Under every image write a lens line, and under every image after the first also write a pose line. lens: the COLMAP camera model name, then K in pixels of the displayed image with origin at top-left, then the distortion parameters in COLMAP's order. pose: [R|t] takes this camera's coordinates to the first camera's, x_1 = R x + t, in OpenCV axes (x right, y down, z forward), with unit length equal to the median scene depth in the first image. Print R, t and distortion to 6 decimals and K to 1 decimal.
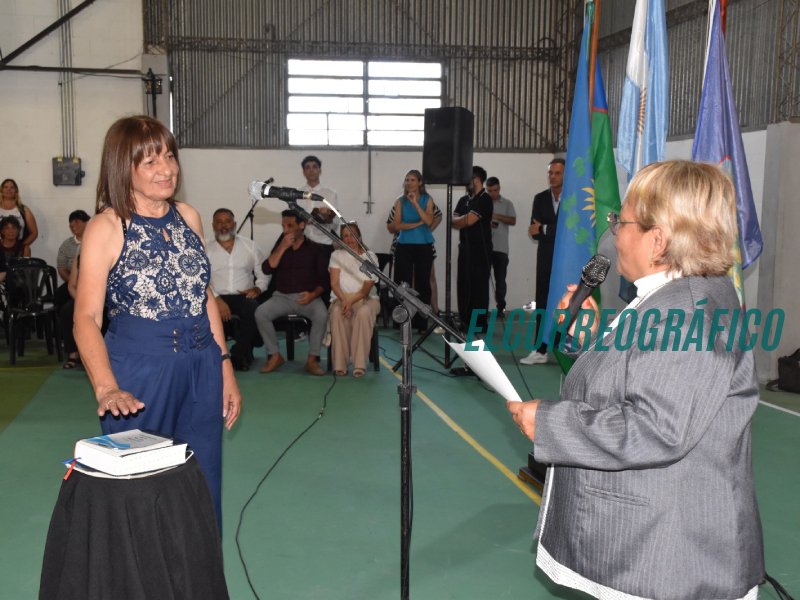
lens RADIAL K [[967.2, 0, 398.6], [0, 967.2, 301.7], [0, 0, 1]] dist [-0.013512, 0.222754]
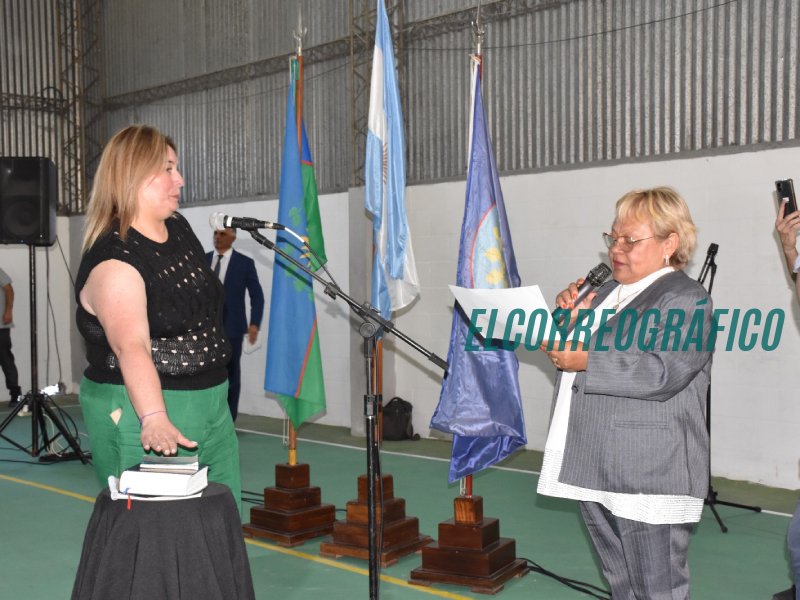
lens RADIAL K [[1111.0, 0, 398.8], [0, 1111.0, 301.4], [0, 0, 1]] dist [0.036390, 0.372765]
pose [[0.848016, -0.028959, 0.529179, -0.134815], [0.074448, 0.995114, -0.064847, 0.013771], [-0.524716, 0.094388, 0.846028, -0.019375]]
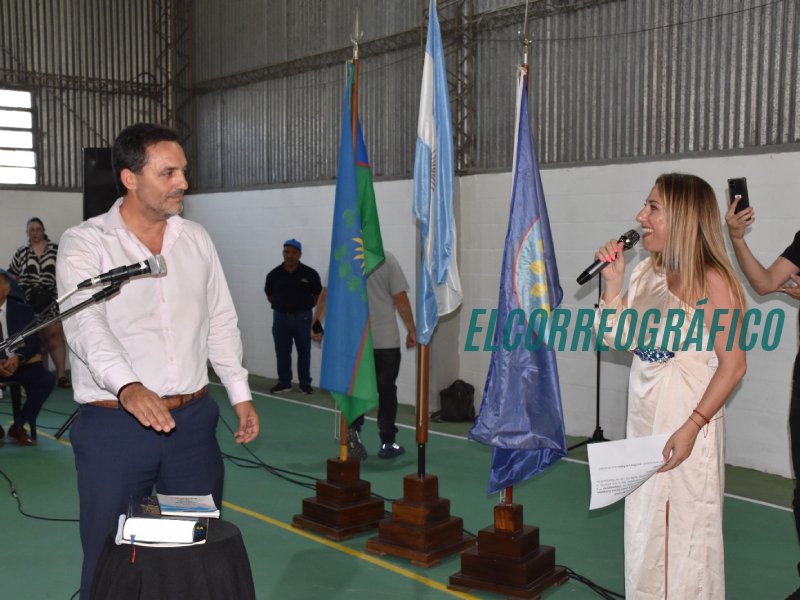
lens RADIAL K [[1049.9, 0, 399.1], [0, 1049.9, 300.5], [0, 0, 1]] dist [0.013093, 0.344372]
pose [[0.888534, -0.033158, 0.457611, -0.111766], [0.054621, 0.997937, -0.033747, -0.003505], [-0.455548, 0.054980, 0.888512, -0.012598]]
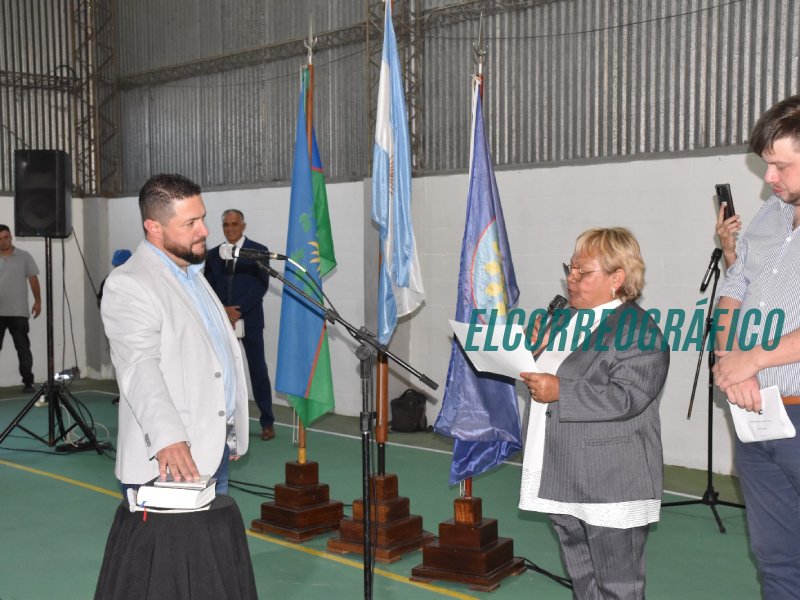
lens RADIAL K [[1173.8, 0, 399.9], [0, 1173.8, 301.4], [0, 0, 1]] dist [0.055458, 0.488655]
pose [[0.859985, -0.037188, 0.508963, -0.147645], [0.067371, 0.996885, -0.040997, 0.002503], [-0.505853, 0.069546, 0.859812, -0.058596]]
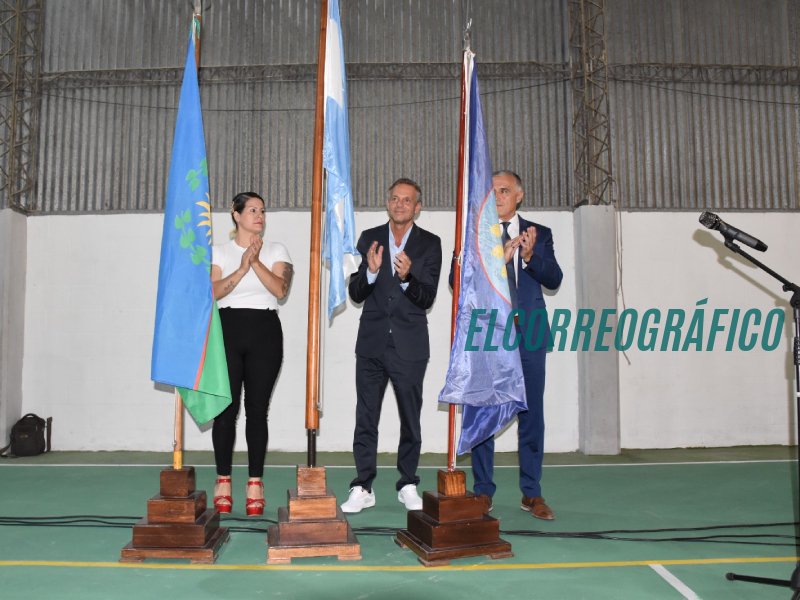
lens RADIAL K [[693.1, 0, 397.2], [0, 693.1, 300.0], [0, 0, 1]] dist [-0.086169, 0.011272]
pose [[0.199748, 0.056039, 0.978243, -0.156432], [0.109968, 0.990774, -0.079212, 0.016150], [-0.973657, 0.123398, 0.191743, 0.271317]]
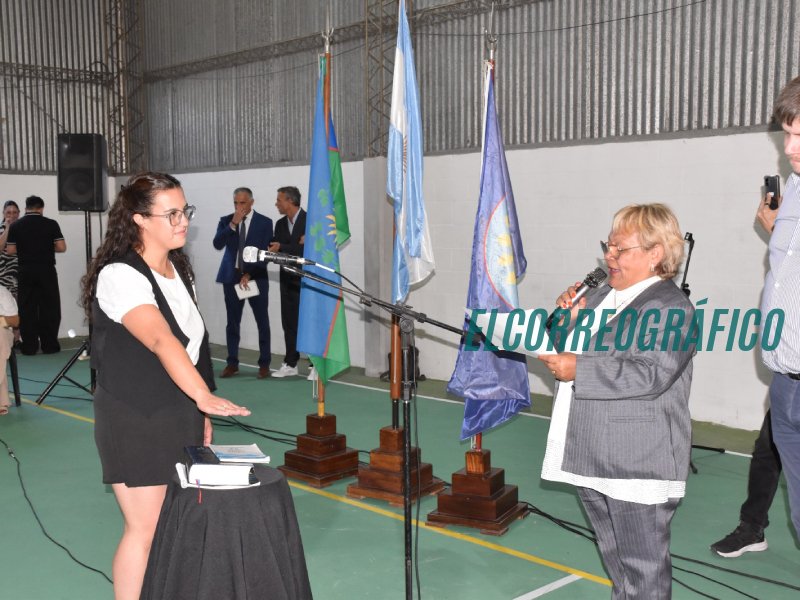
lens RADIAL K [[967.2, 0, 398.6], [0, 967.2, 301.7], [0, 0, 1]] dist [-0.013512, 0.222754]
pose [[0.846870, -0.060946, 0.528296, -0.138111], [0.070759, 0.997492, 0.001647, -0.004177], [-0.527072, 0.035987, 0.849058, -0.010559]]
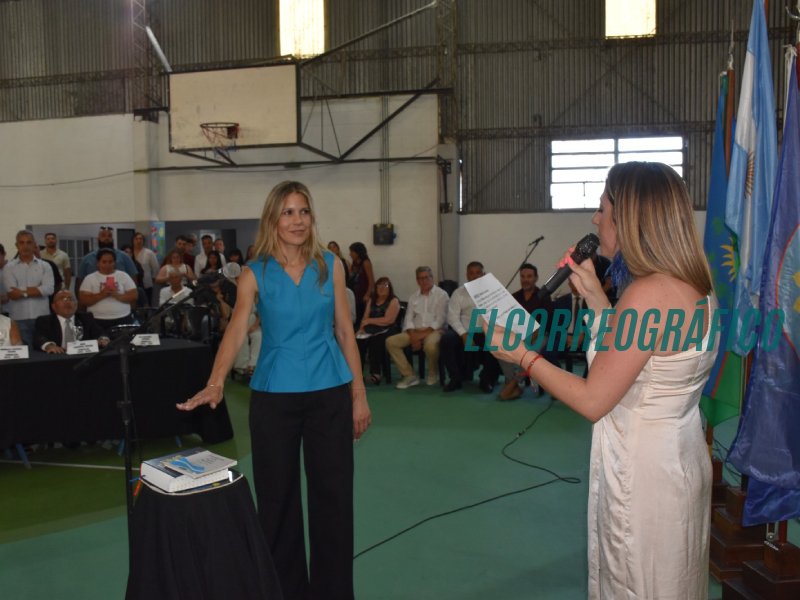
lens RADIAL K [[749.5, 0, 398.1], [0, 749.5, 301.4], [0, 0, 1]] dist [-0.117066, 0.105049]
pose [[0.926100, 0.011779, -0.377095, 0.065982], [-0.025355, 0.999196, -0.031058, -0.008258], [0.376426, 0.038324, 0.925654, 0.043703]]
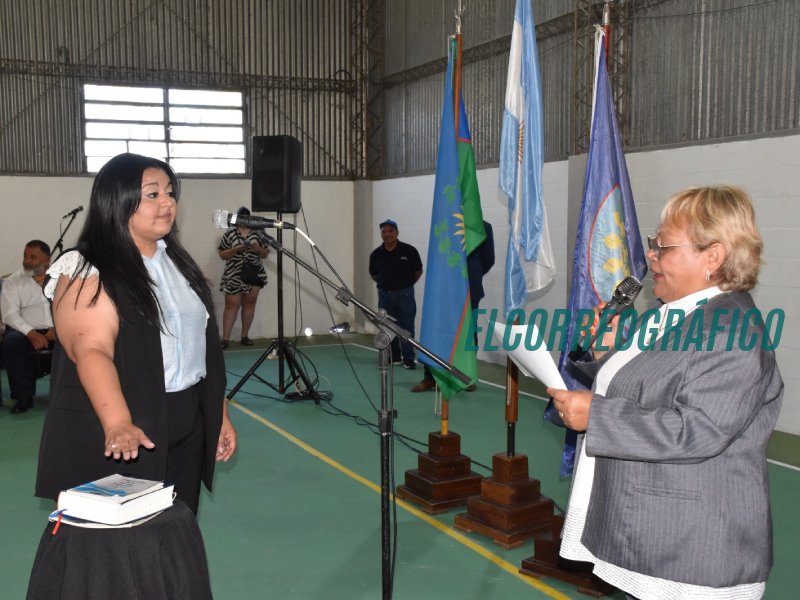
lens RADIAL K [[948.0, 0, 396.9], [0, 948.0, 302.4], [0, 0, 1]] dist [-0.026679, 0.236675]
pose [[0.969839, -0.030426, 0.241841, -0.046430], [0.036370, 0.999135, -0.020151, -0.001270], [-0.241019, 0.028339, 0.970107, 0.007528]]
